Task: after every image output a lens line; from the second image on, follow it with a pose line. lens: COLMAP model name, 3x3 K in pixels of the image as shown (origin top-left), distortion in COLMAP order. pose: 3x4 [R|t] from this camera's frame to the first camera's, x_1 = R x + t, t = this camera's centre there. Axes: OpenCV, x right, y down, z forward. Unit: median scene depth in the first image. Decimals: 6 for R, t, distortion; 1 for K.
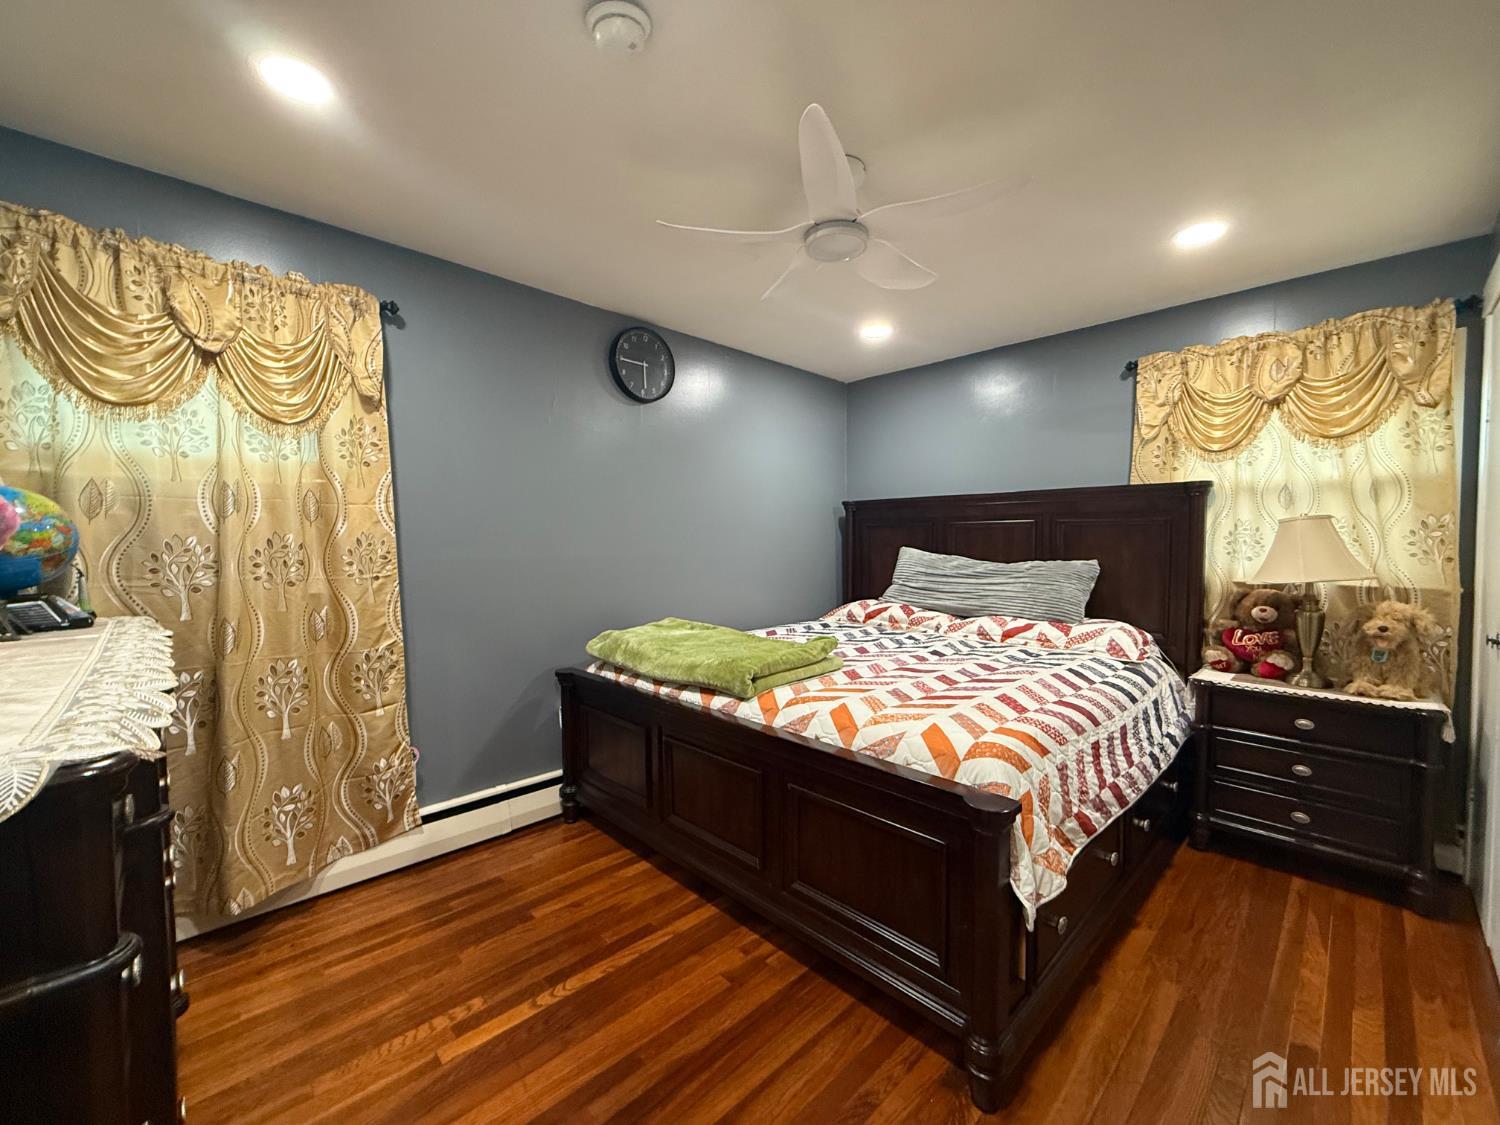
lens RADIAL K [[597.6, 0, 748.5], [0, 597.6, 565.1], [0, 0, 1]] dist [-0.000484, -0.000287]
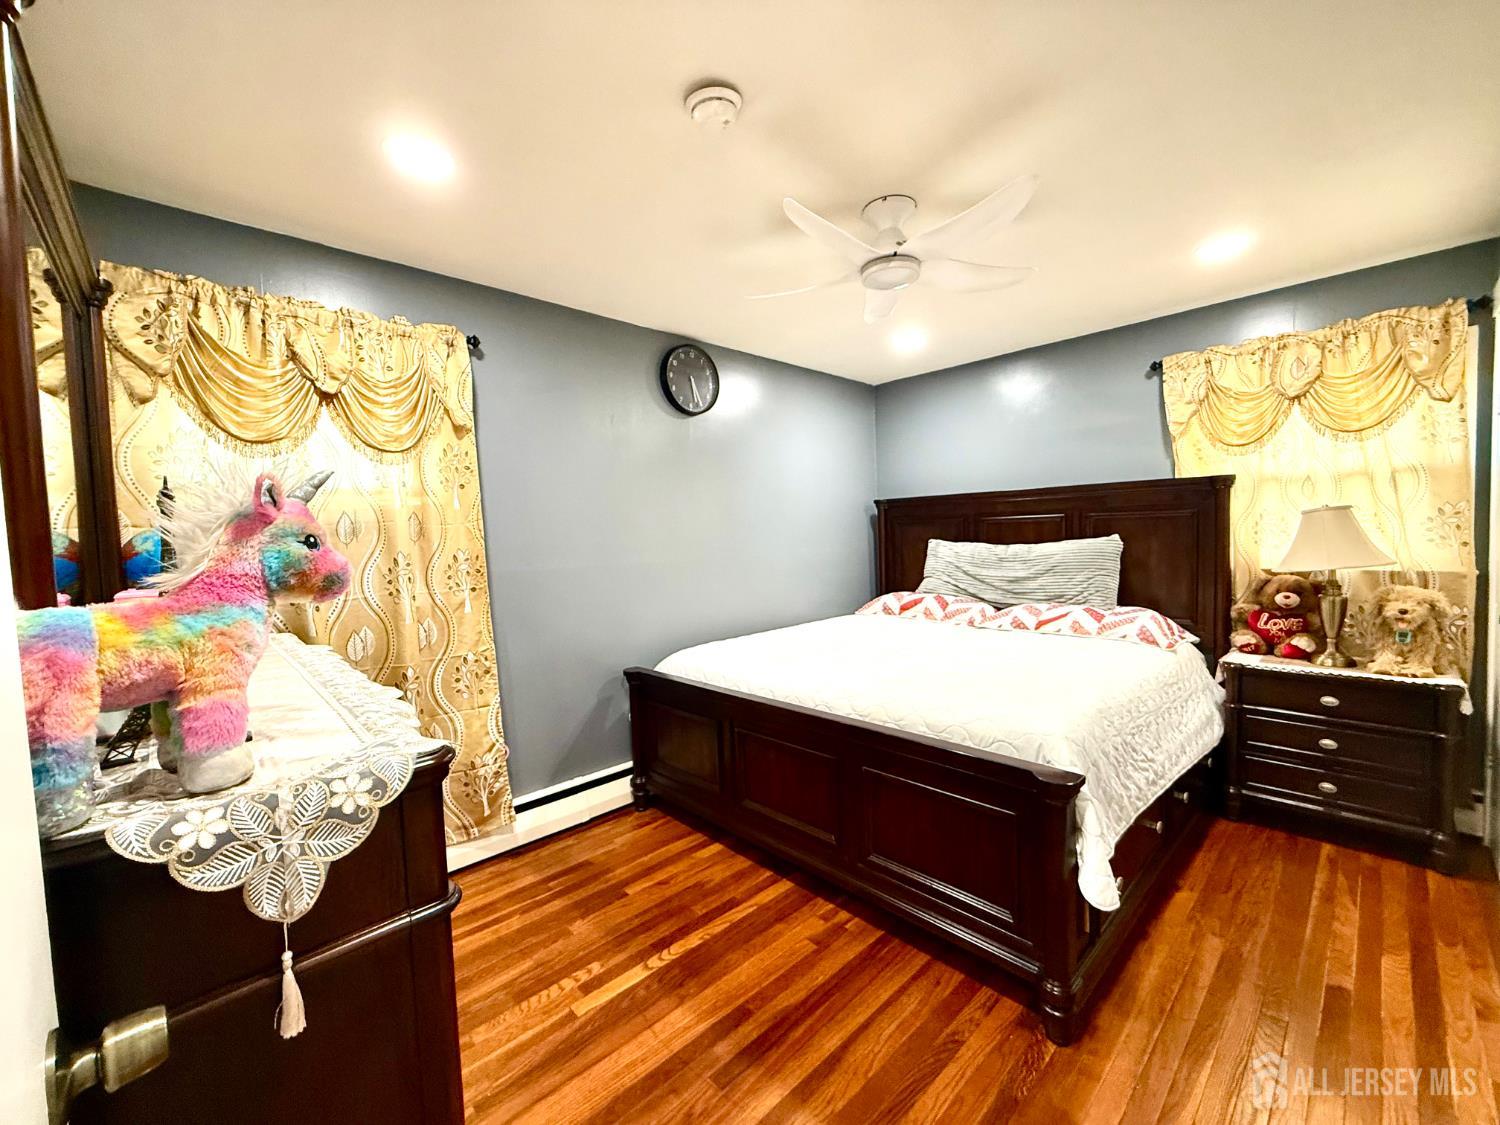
lens RADIAL K [[597.6, 0, 751.2], [0, 597.6, 565.1], [0, 0, 1]] dist [-0.000484, -0.000287]
pose [[0.999491, -0.029428, -0.012278, -0.099973], [0.029580, 0.999485, 0.012416, -0.024765], [0.011907, -0.012772, 0.999848, -0.092239]]
